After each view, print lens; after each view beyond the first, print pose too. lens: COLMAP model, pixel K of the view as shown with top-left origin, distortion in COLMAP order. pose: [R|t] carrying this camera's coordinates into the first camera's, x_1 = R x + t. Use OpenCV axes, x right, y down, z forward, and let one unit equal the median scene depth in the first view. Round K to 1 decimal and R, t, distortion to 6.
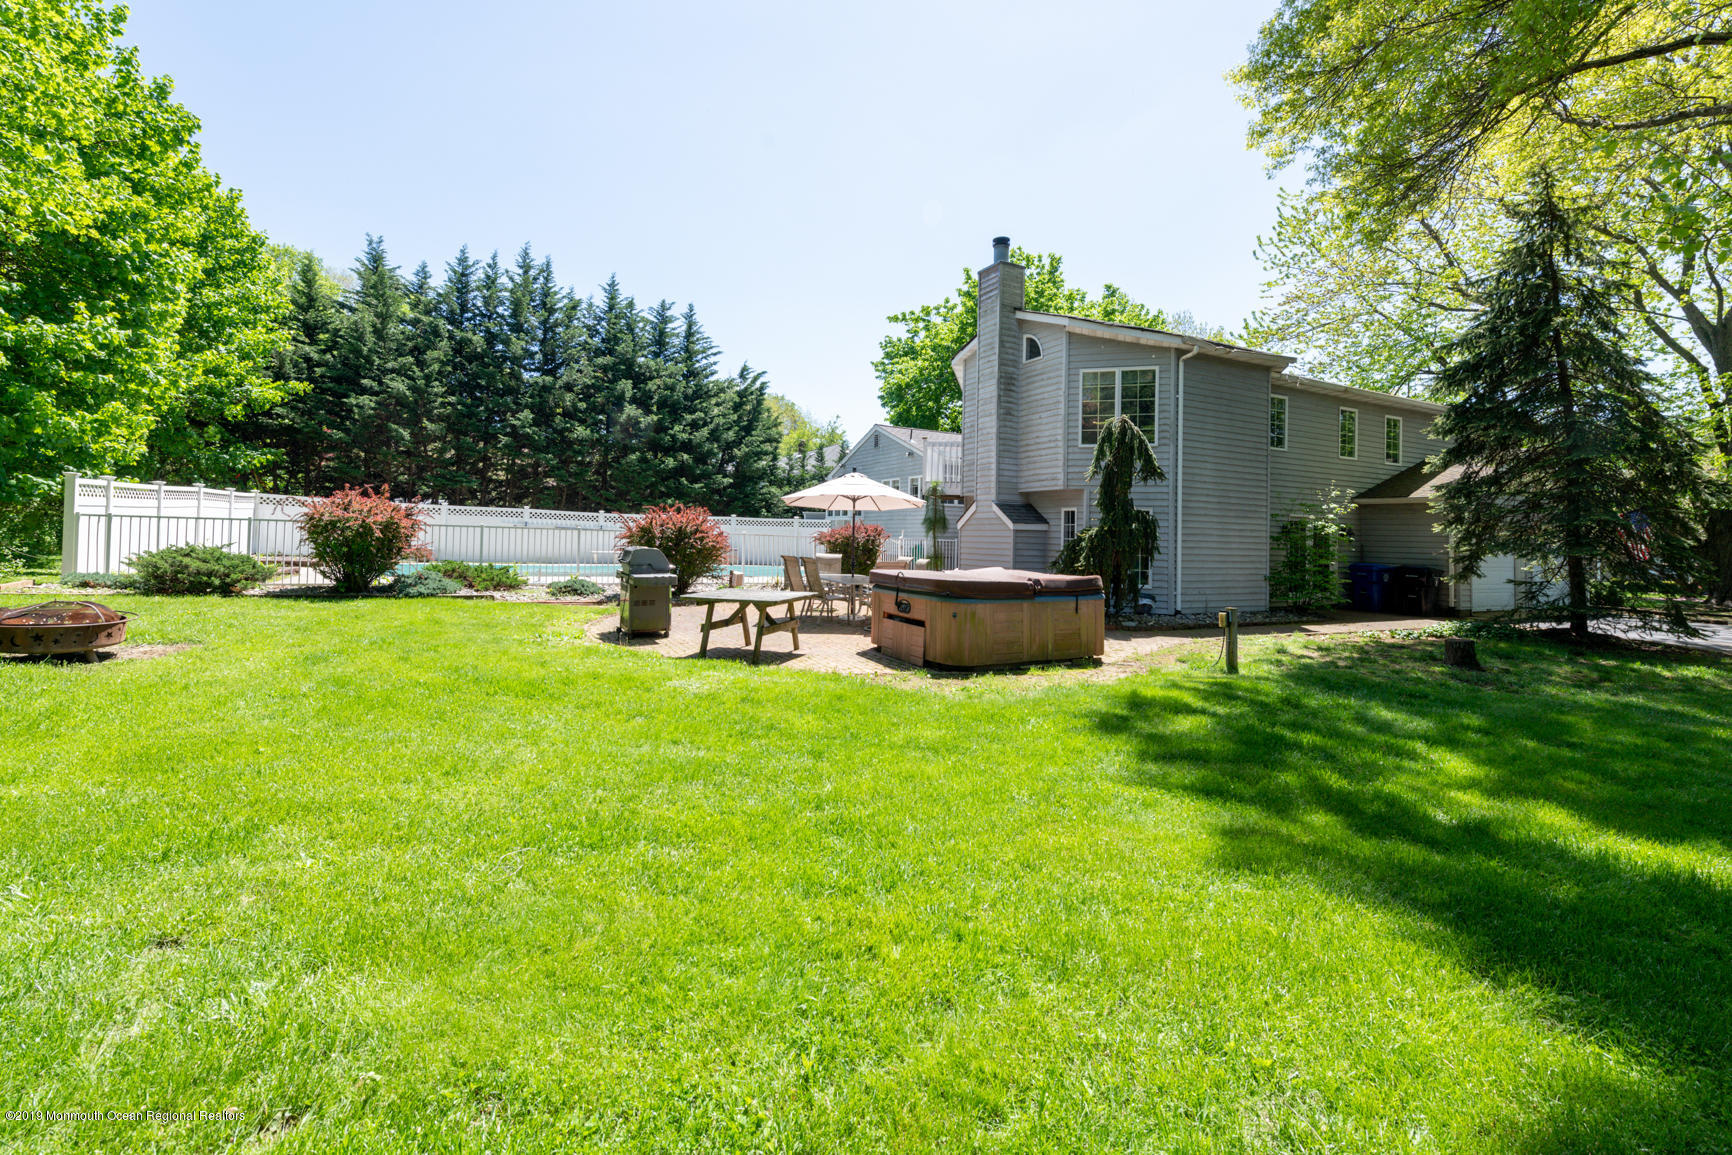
lens RADIAL K [[812.6, 0, 866.0], [0, 812.6, 577.5], [0, 0, 1]] dist [0.020535, -0.017338]
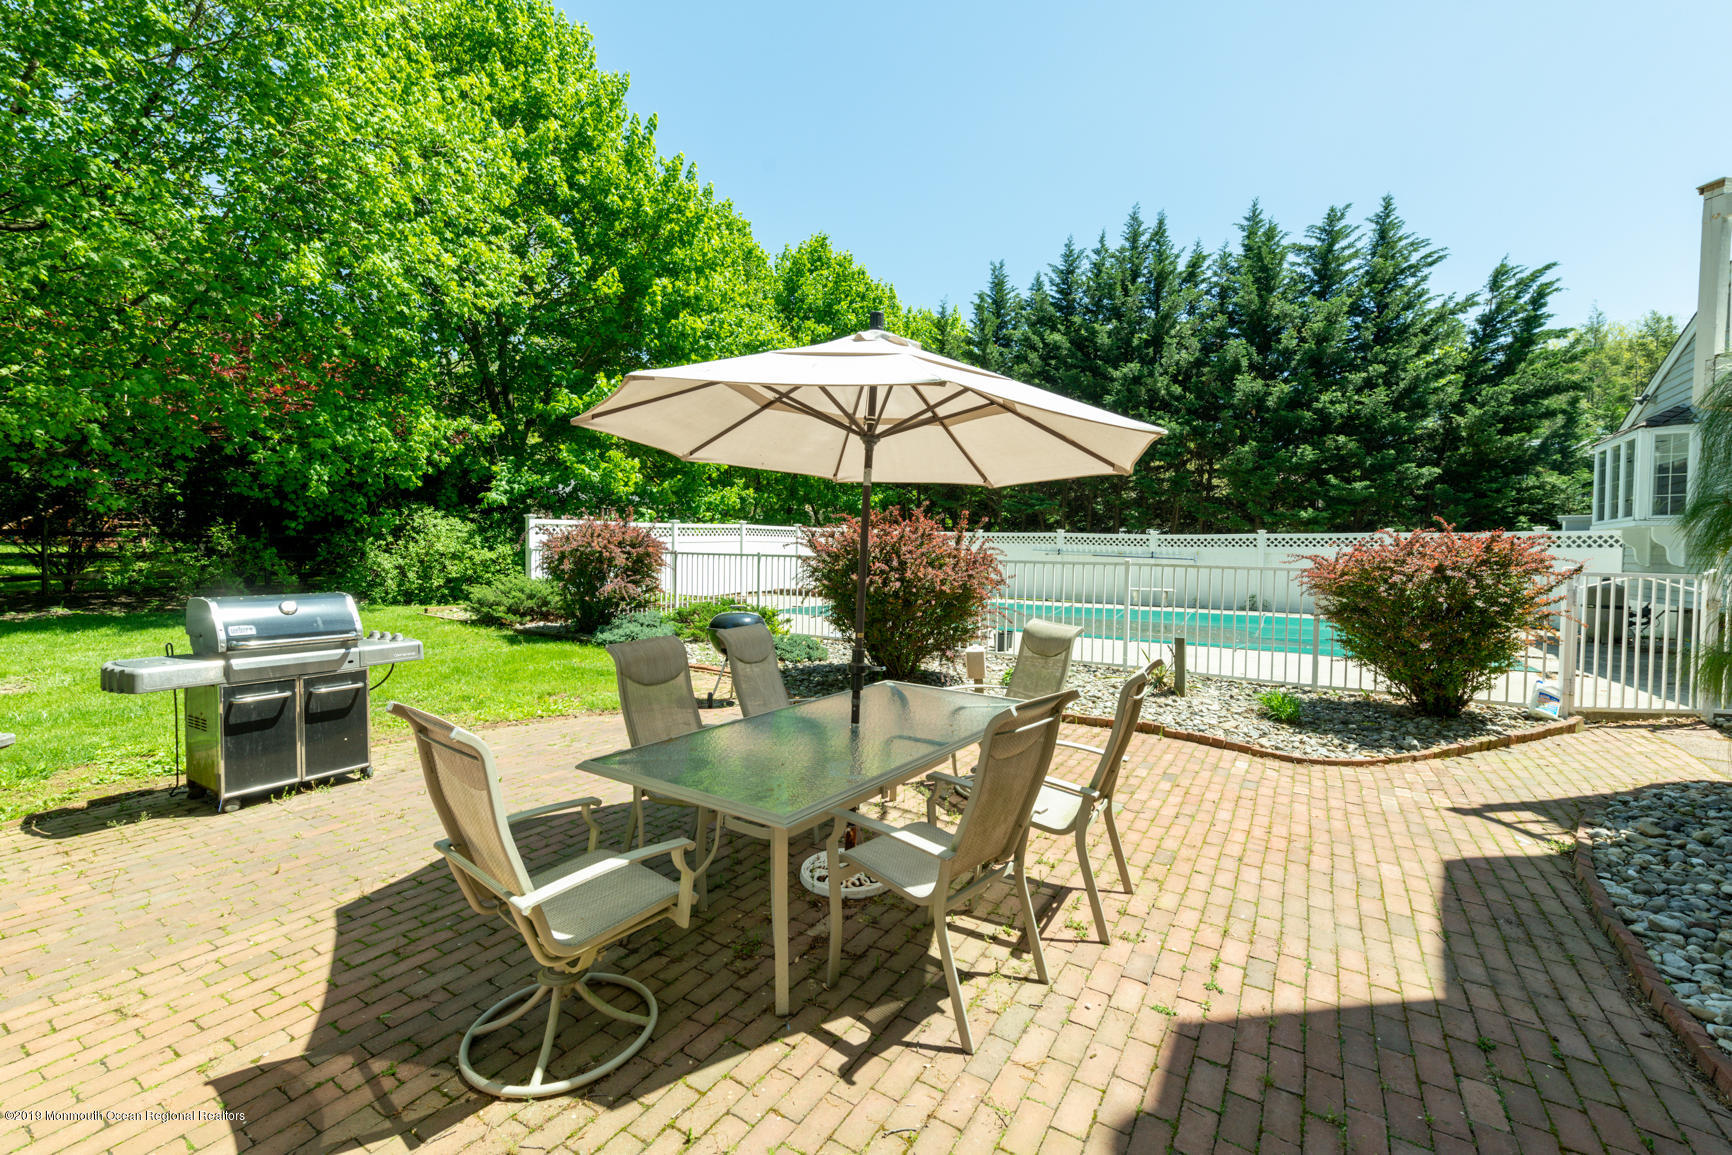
lens RADIAL K [[758.7, 0, 866.0], [0, 758.7, 577.5], [0, 0, 1]] dist [-0.000341, -0.000153]
pose [[0.458793, 0.013070, -0.888447, 0.130067], [-0.046062, 0.998897, -0.009091, -0.021126], [0.887349, 0.045095, 0.458889, 0.413819]]
